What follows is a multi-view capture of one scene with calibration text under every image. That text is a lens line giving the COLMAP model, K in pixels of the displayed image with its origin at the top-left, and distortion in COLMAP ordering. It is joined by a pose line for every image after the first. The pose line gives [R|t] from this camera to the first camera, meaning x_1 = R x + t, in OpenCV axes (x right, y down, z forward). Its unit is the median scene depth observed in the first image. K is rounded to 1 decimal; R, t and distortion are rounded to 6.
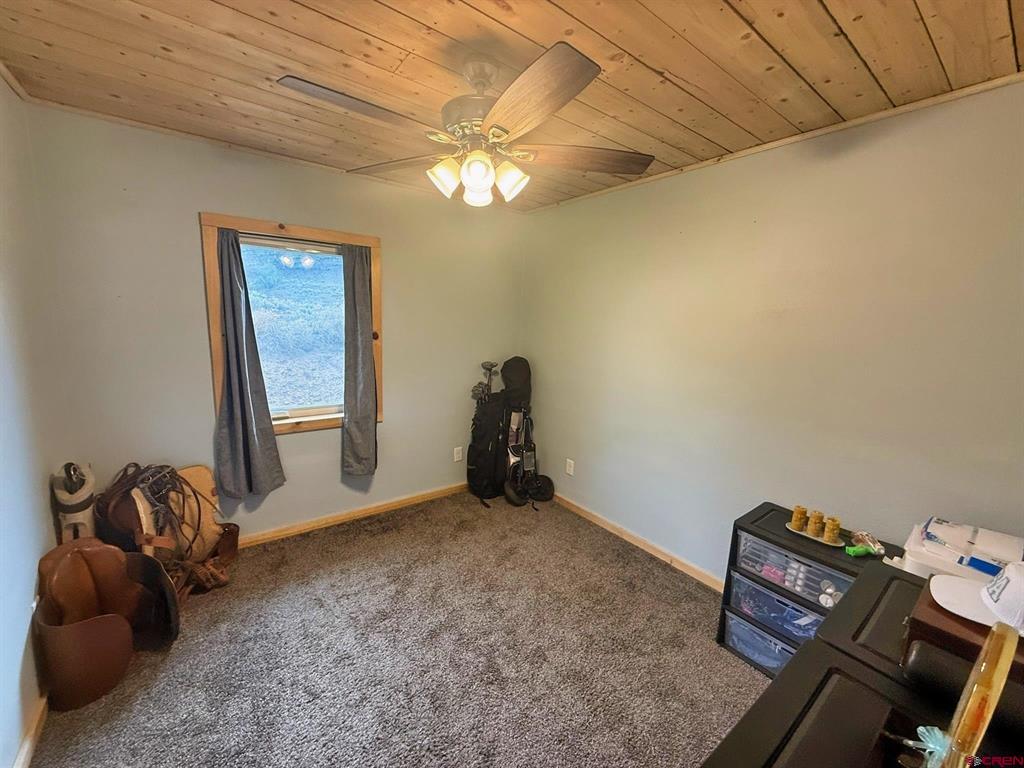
lens RADIAL K [[407.5, 0, 507.6], [0, 407.5, 391.3], [0, 0, 1]] dist [-0.000495, -0.000052]
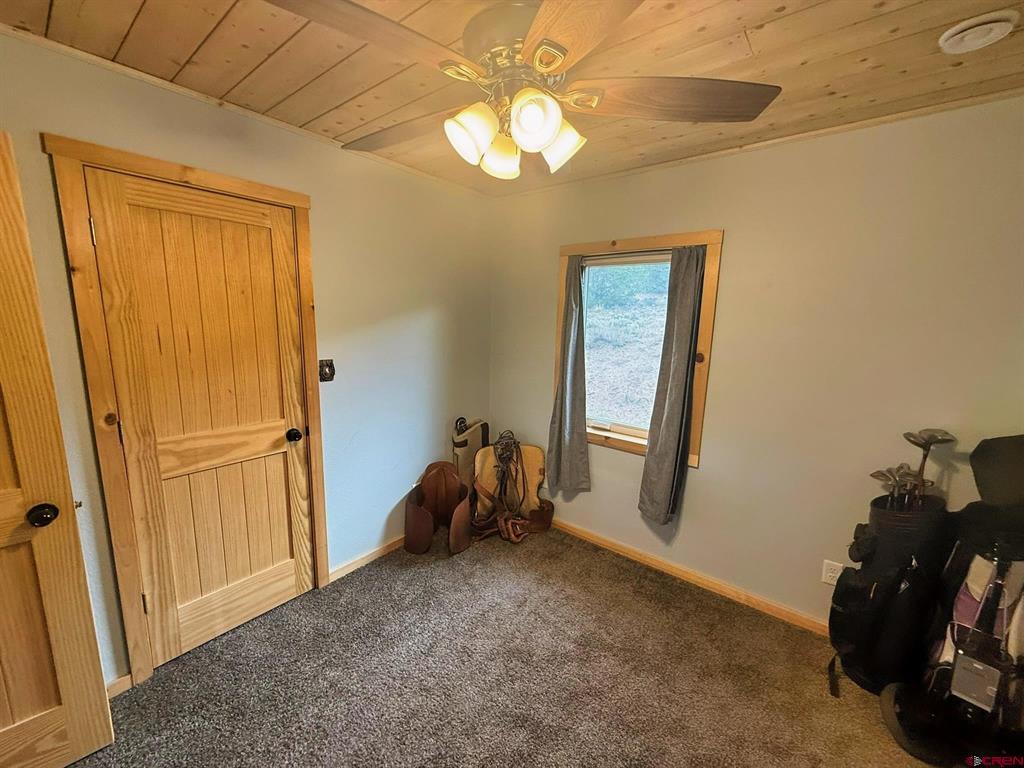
lens RADIAL K [[407.5, 0, 509.2], [0, 407.5, 388.0], [0, 0, 1]] dist [-0.000495, -0.000052]
pose [[0.253014, 0.147070, -0.956219, 0.363656], [-0.189966, 0.976689, 0.099954, -0.094815], [0.948629, 0.156359, 0.275055, 0.483182]]
